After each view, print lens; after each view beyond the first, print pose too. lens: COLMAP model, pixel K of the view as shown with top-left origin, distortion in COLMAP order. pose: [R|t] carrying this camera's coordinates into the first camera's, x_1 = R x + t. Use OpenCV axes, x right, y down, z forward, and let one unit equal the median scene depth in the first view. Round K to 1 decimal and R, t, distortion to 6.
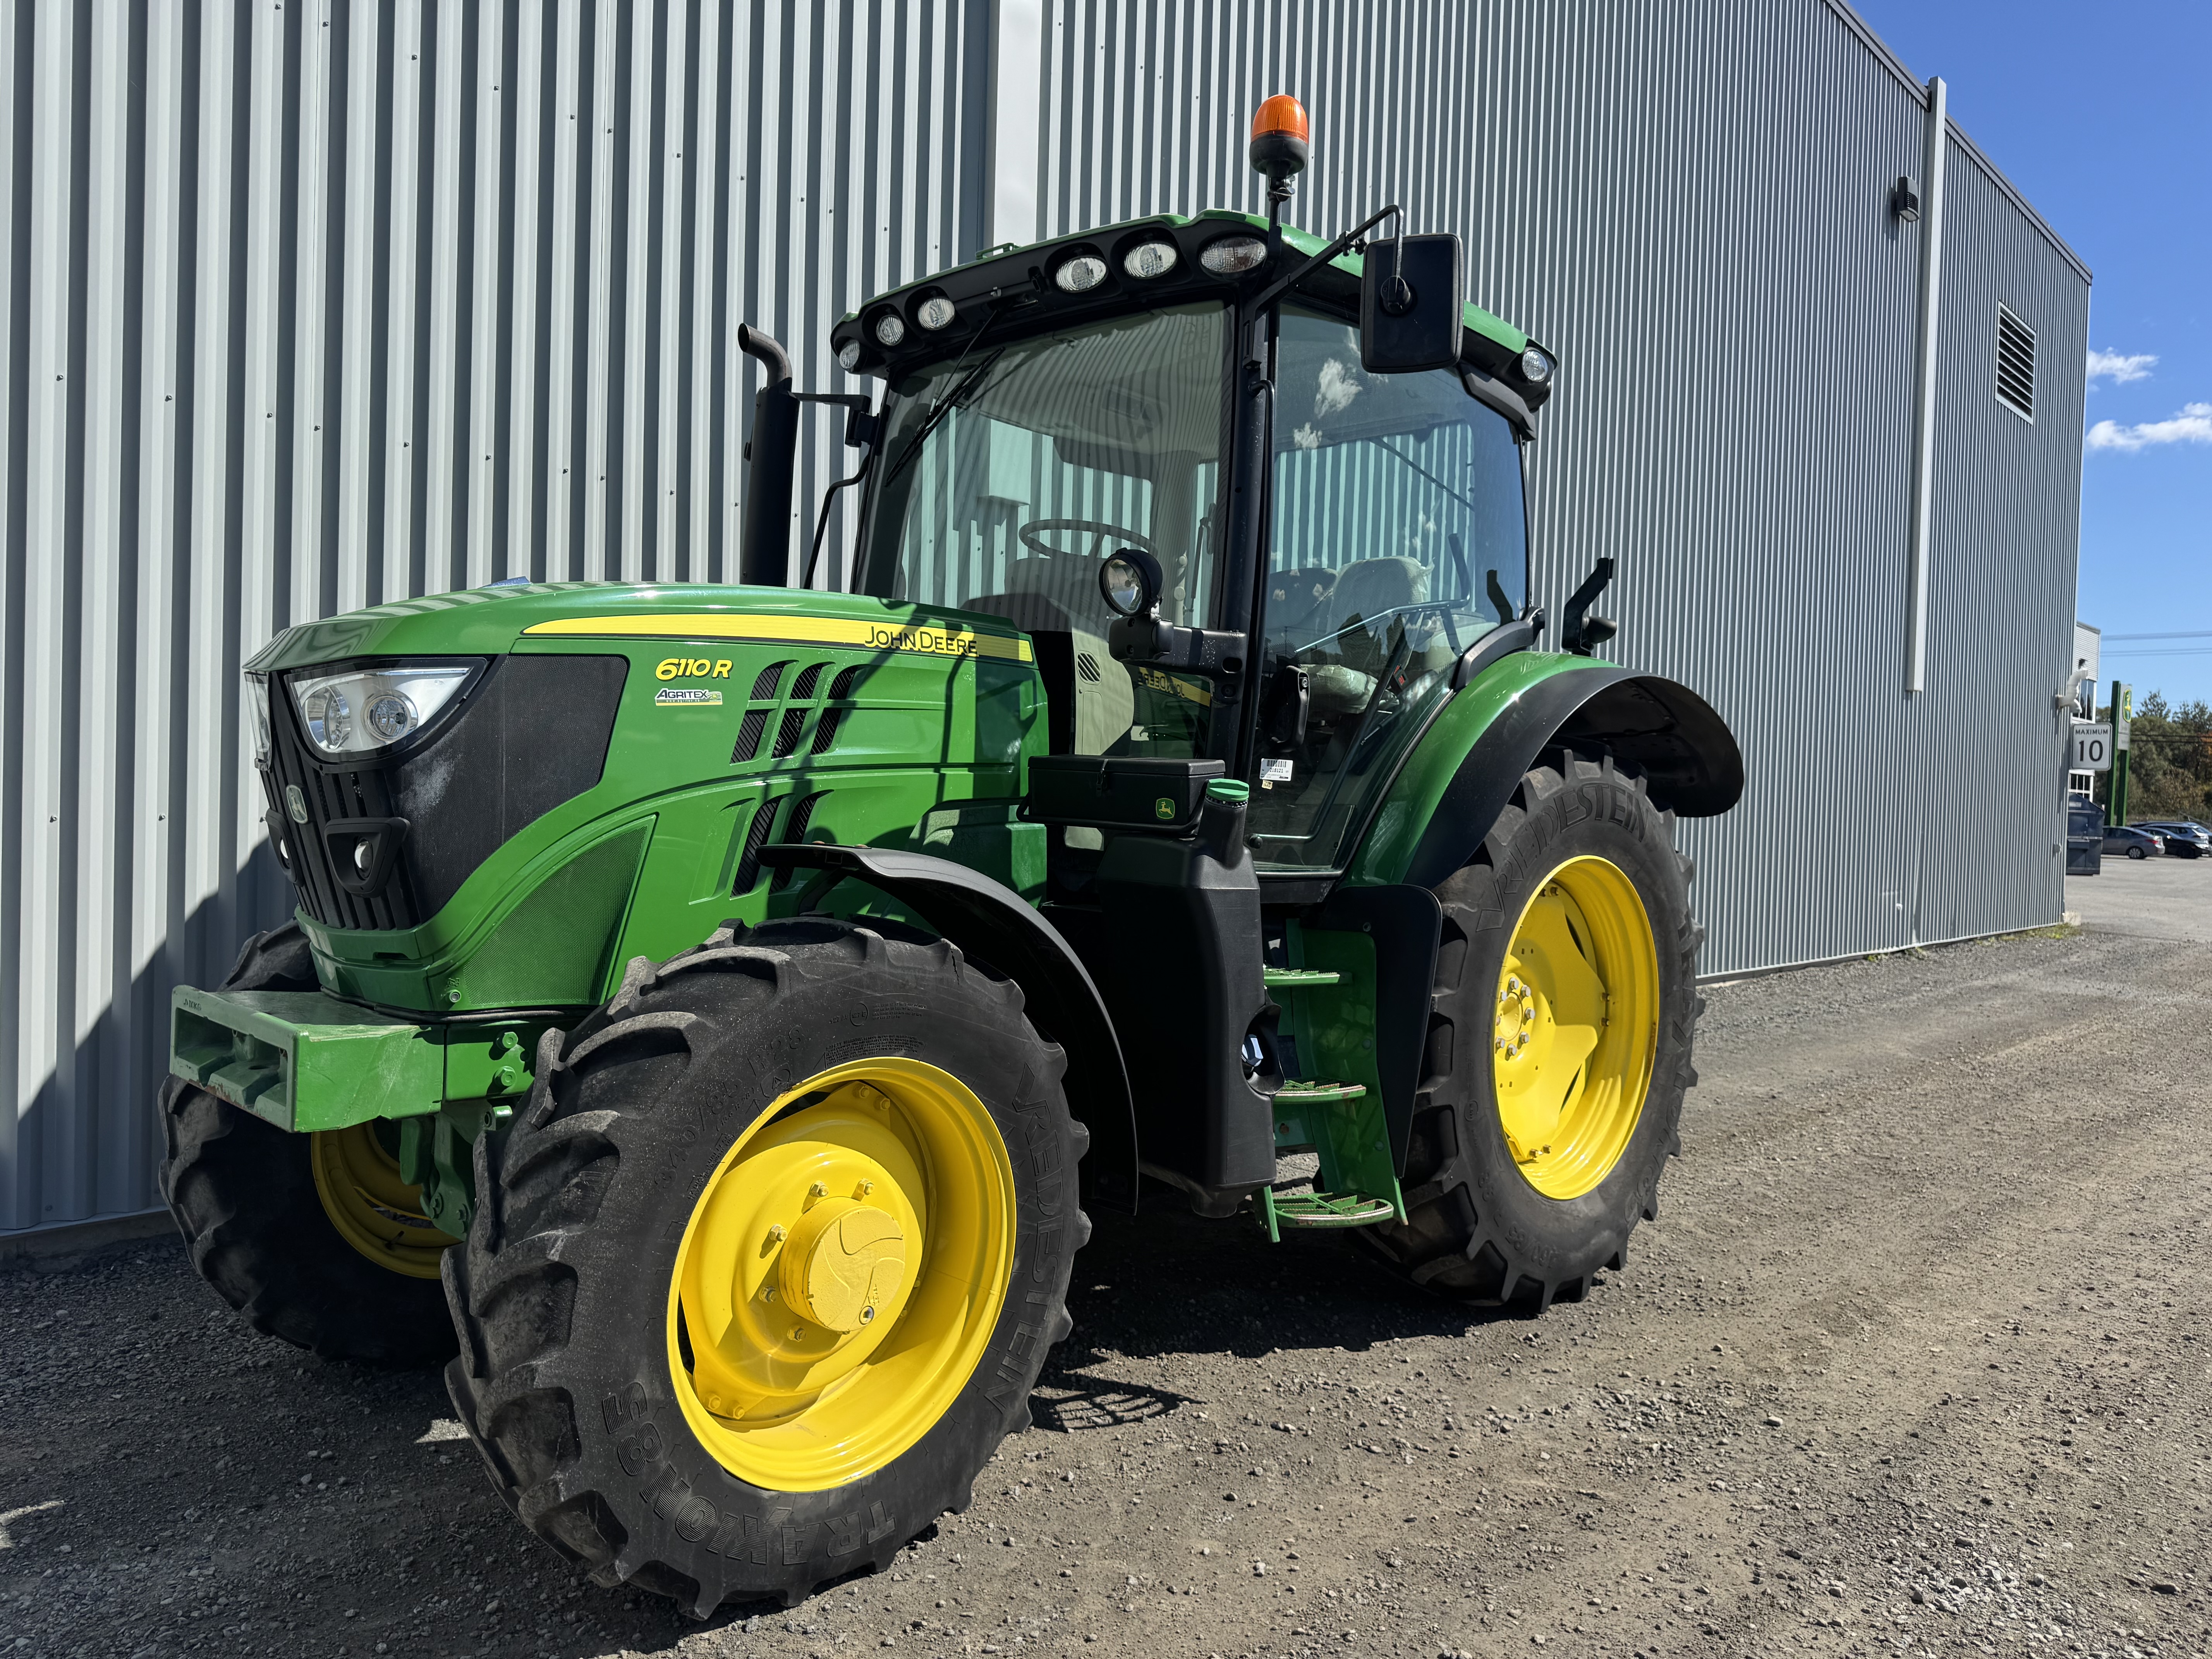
lens RADIAL K [[1620.7, 0, 1106.0], [0, 1620.7, 829.5], [0, 0, 1]] dist [0.093605, -0.133268]
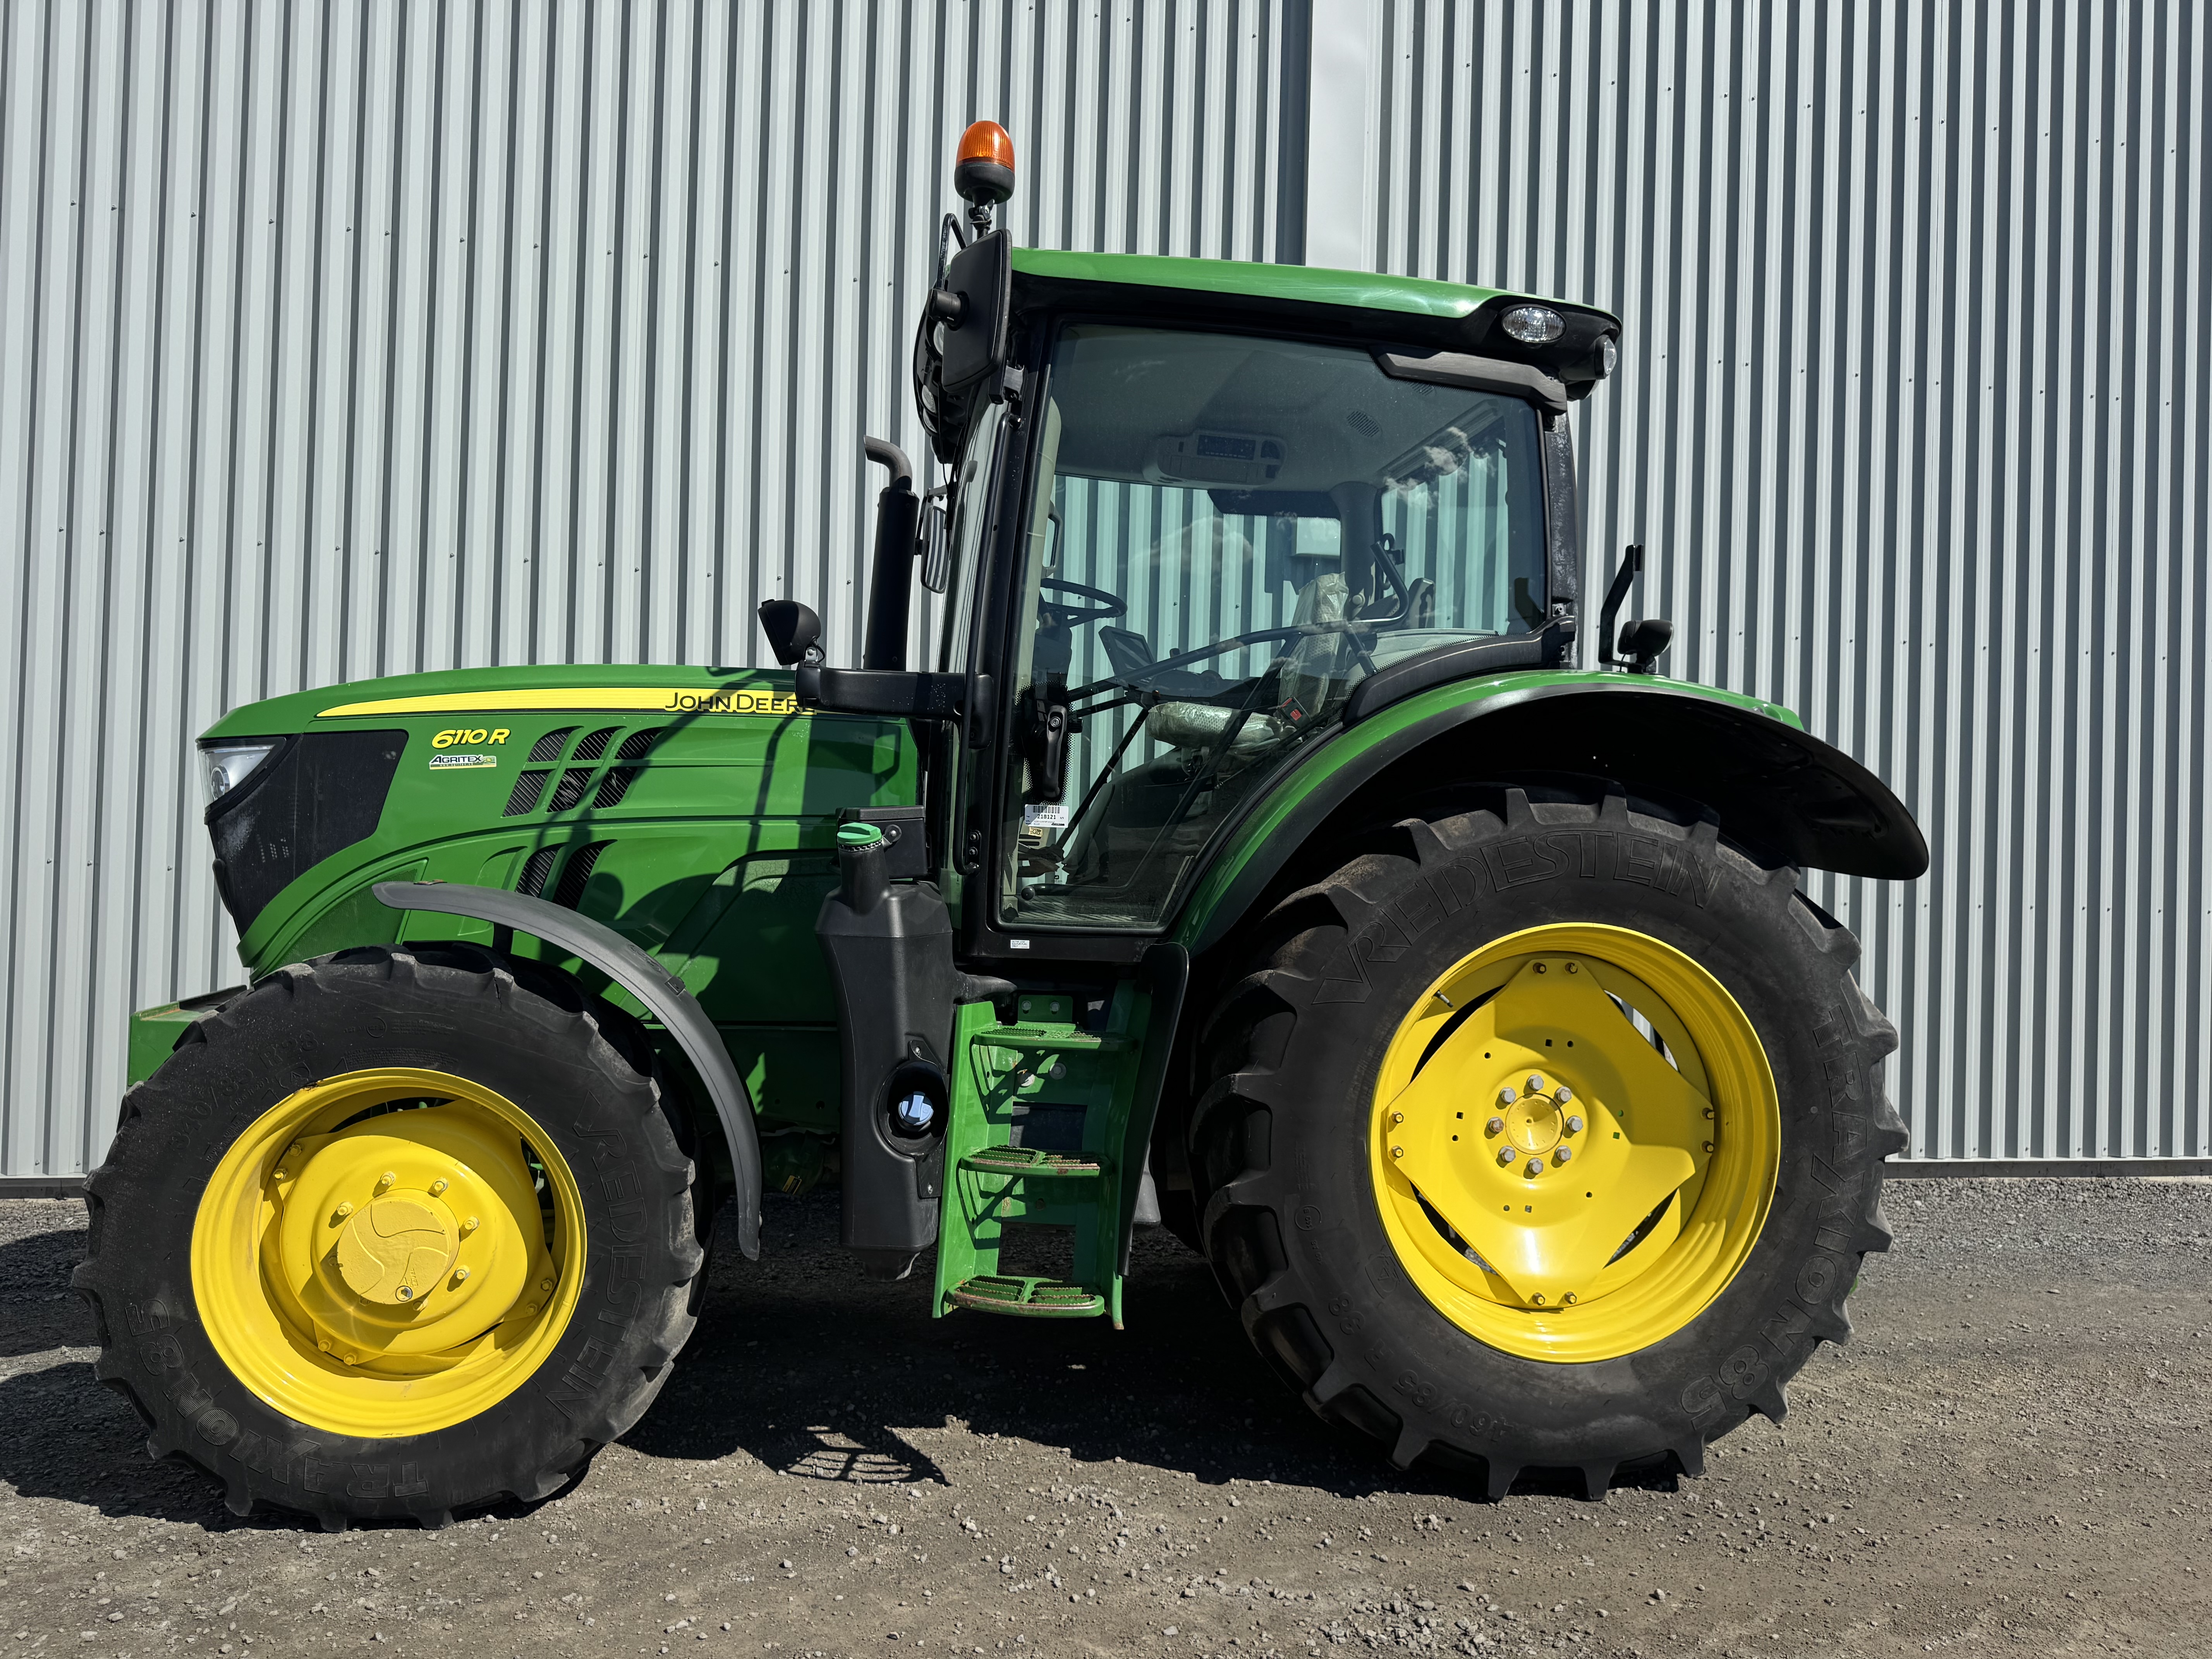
lens RADIAL K [[1620.7, 0, 1106.0], [0, 1620.7, 829.5], [0, 0, 1]] dist [0.093605, -0.133268]
pose [[0.791673, -0.016999, -0.610708, 0.756356], [-0.016936, 0.998618, -0.049751, 0.018289], [0.610710, 0.049729, 0.790292, 0.302133]]
